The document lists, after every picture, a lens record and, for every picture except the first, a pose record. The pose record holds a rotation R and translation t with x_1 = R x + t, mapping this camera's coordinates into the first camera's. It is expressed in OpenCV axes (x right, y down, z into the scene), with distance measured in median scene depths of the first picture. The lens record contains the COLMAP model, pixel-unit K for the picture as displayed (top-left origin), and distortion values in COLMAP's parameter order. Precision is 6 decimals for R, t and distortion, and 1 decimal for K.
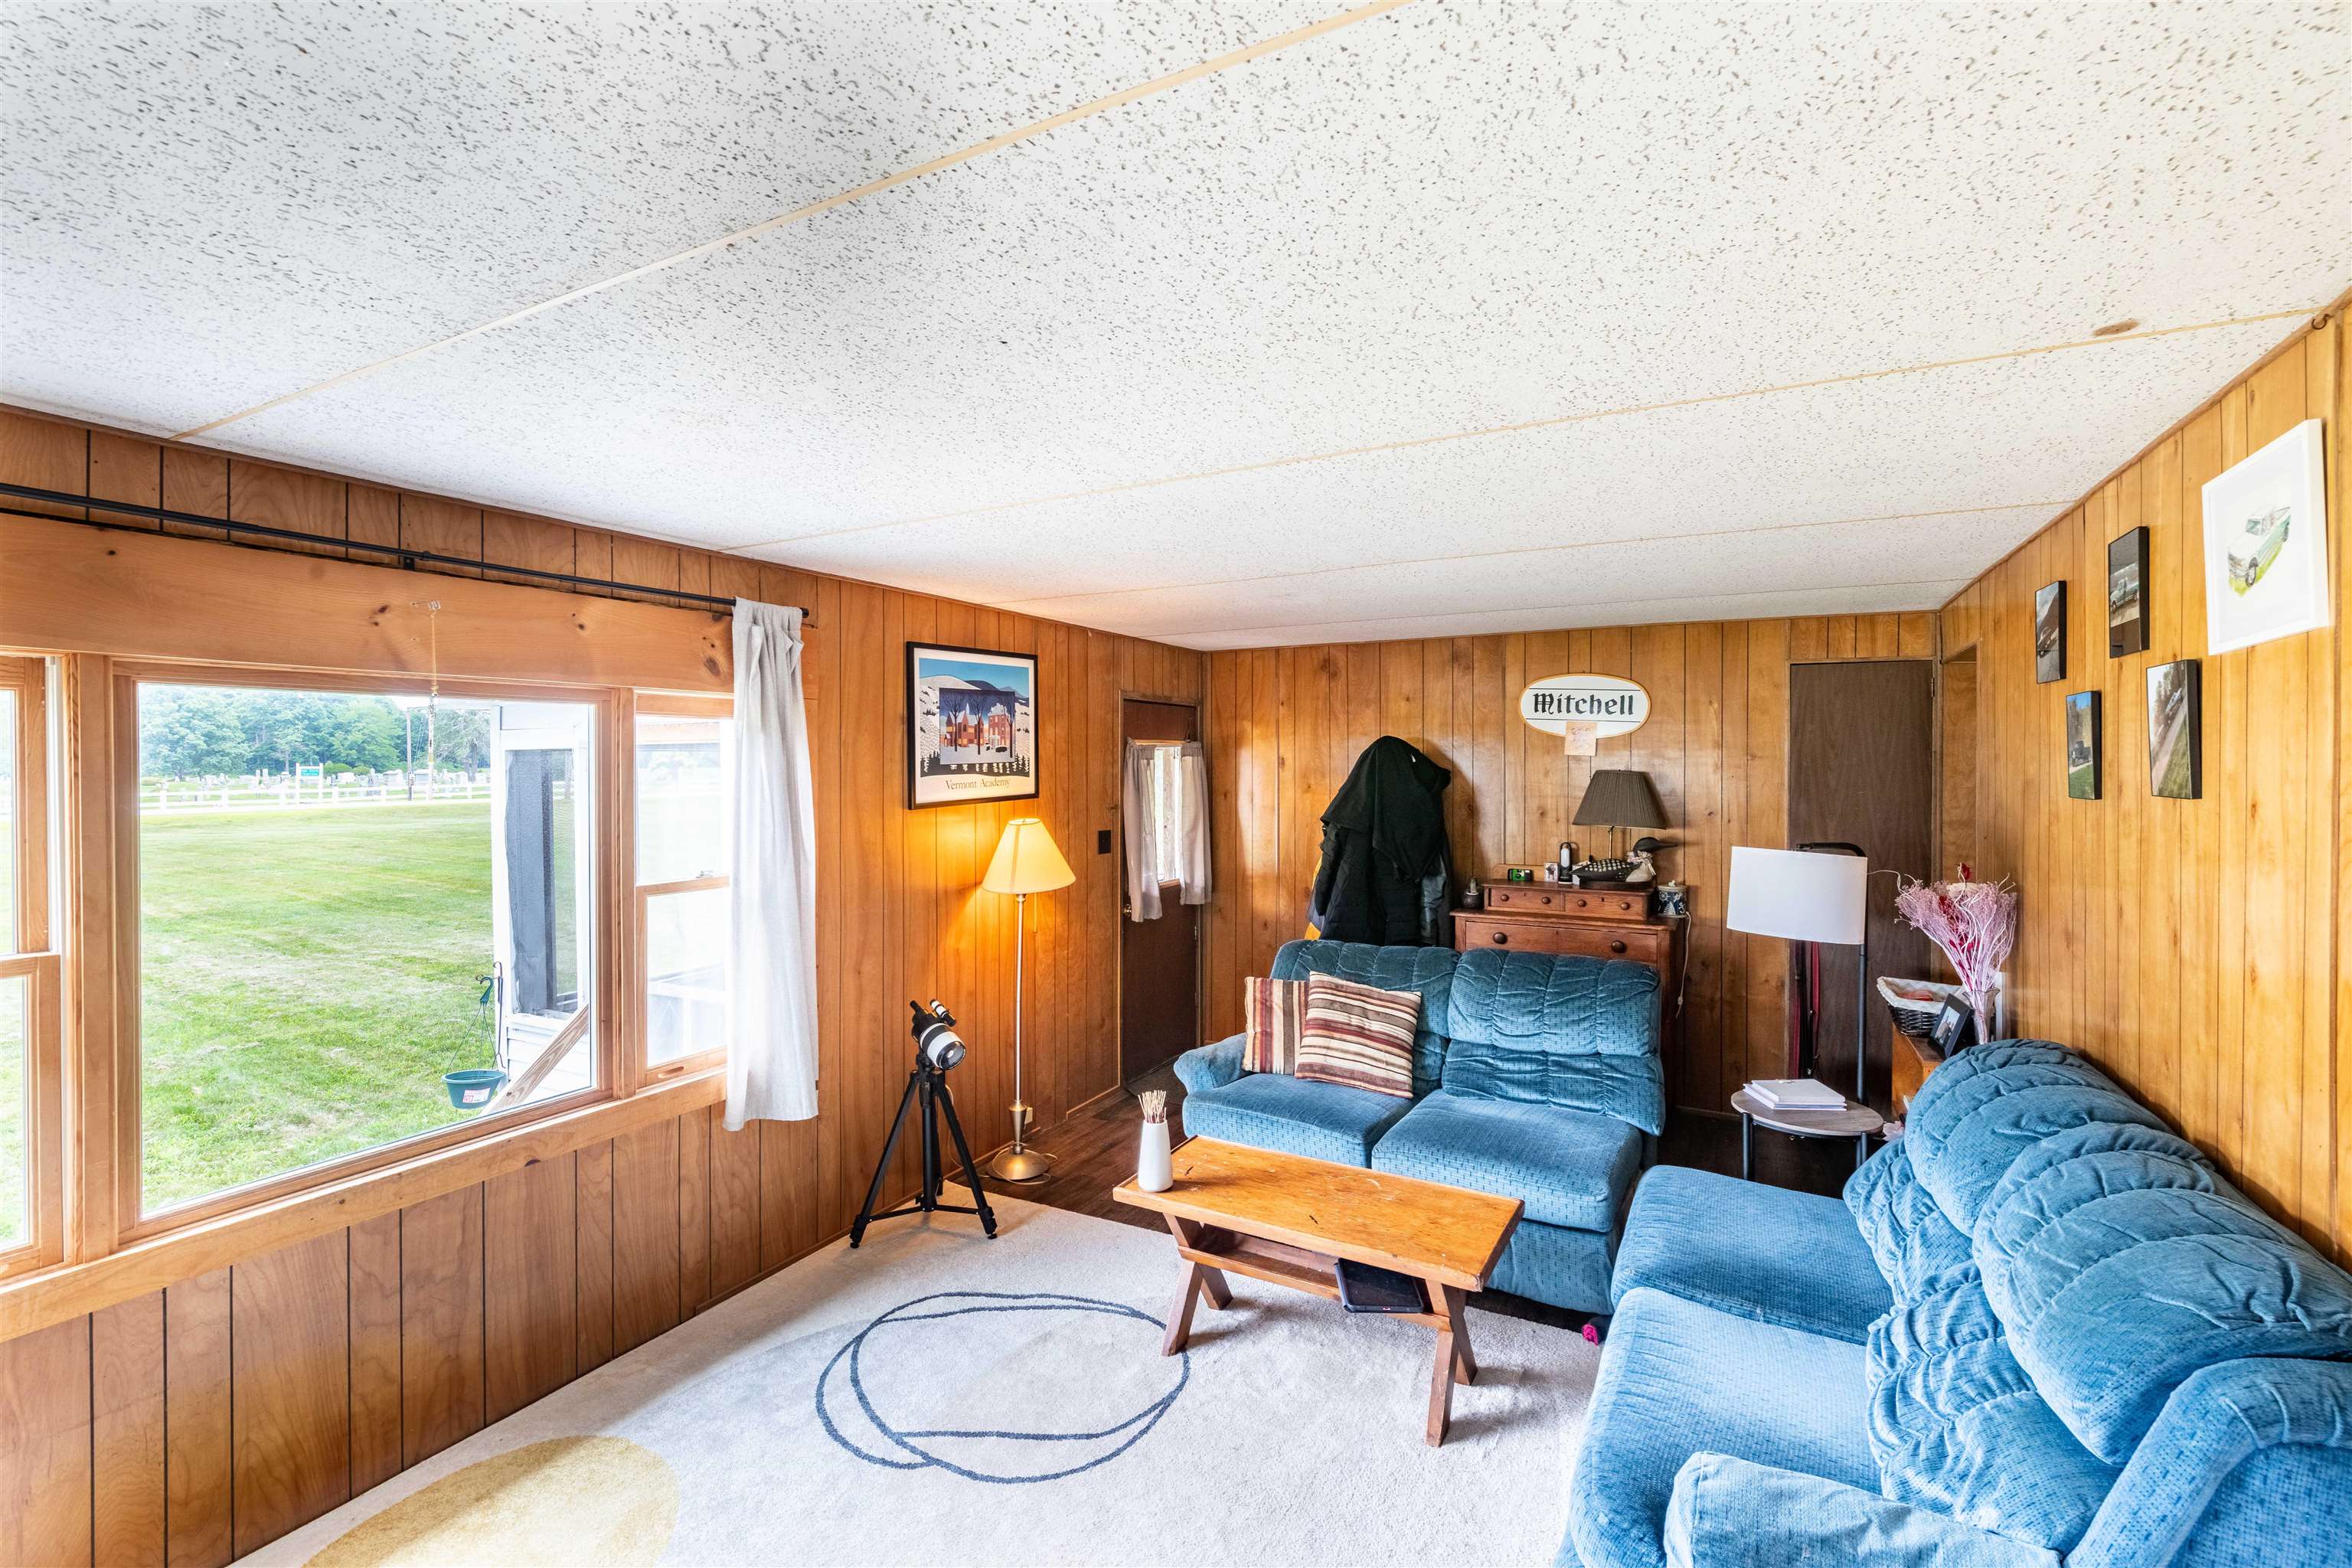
lens RADIAL K [[1031.6, 0, 1179.7], [0, 1031.6, 766.8], [0, 0, 1]] dist [0.003058, 0.000107]
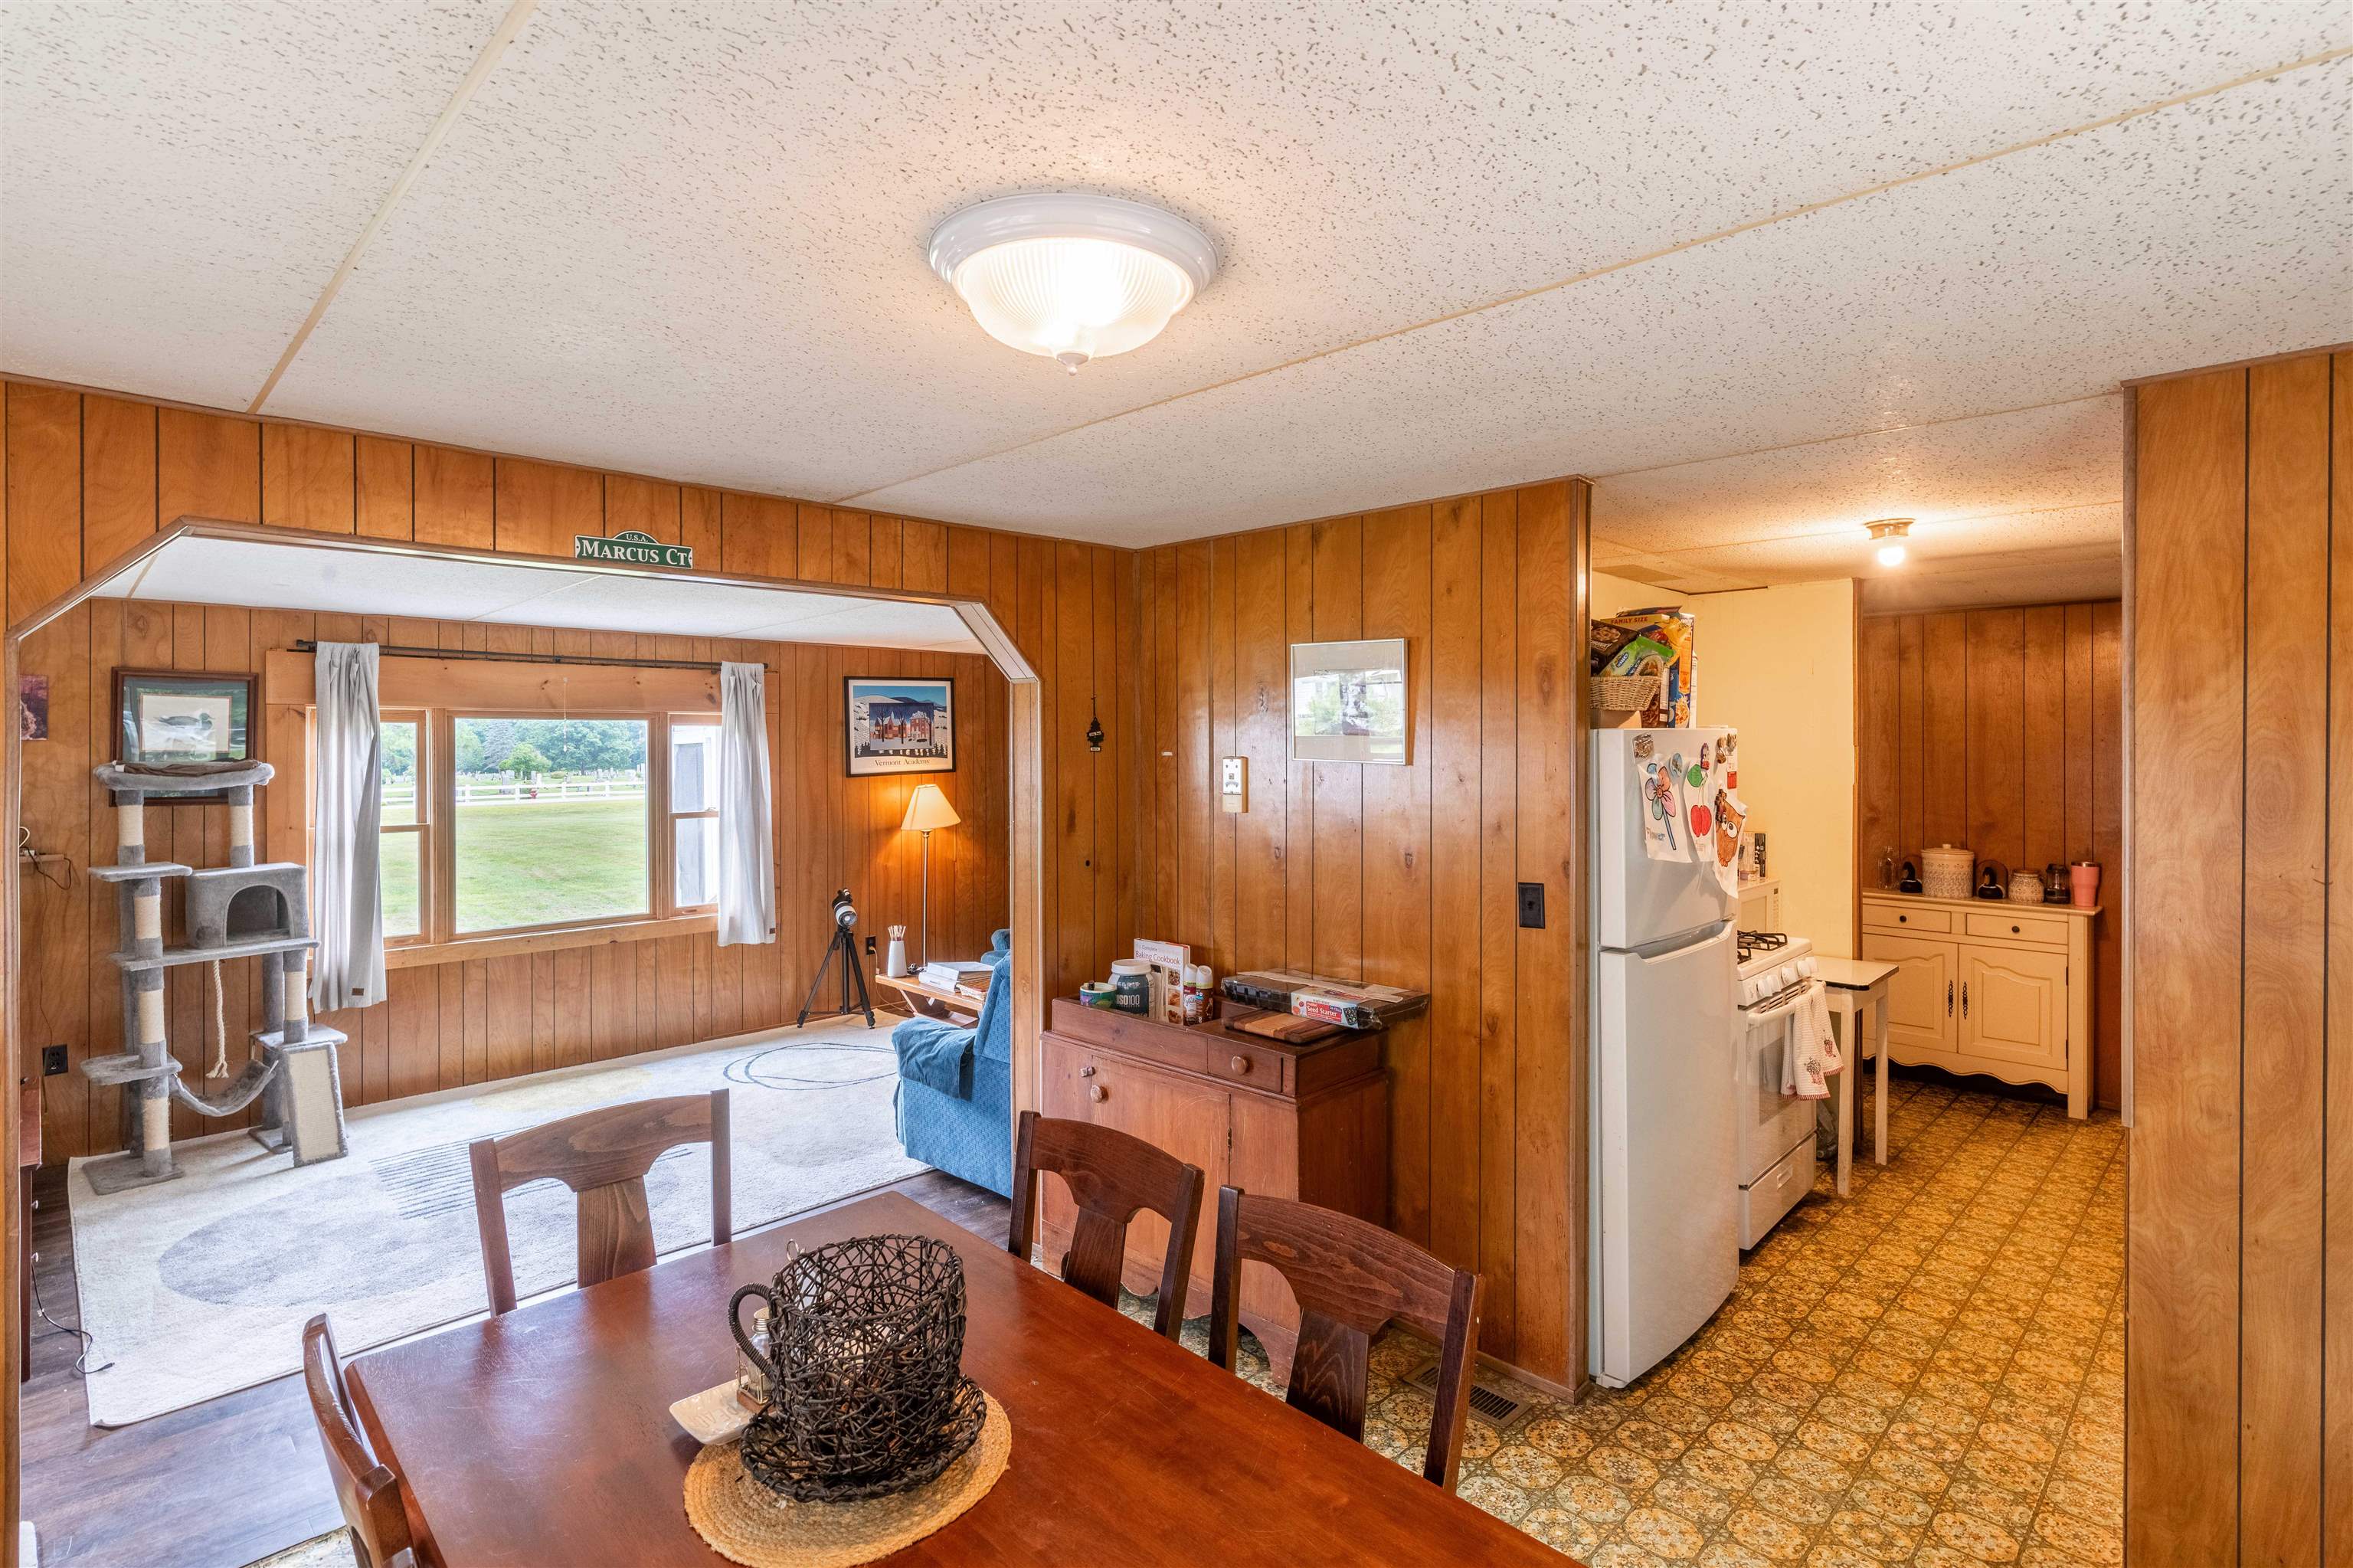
lens RADIAL K [[1141.2, 0, 1169.8], [0, 1141.2, 746.9], [0, 0, 1]] dist [0.000939, -0.000650]
pose [[0.959621, -0.003881, -0.281269, 0.745292], [0.002549, 0.999984, -0.005101, 0.002986], [0.281284, 0.004178, 0.959615, -0.606832]]
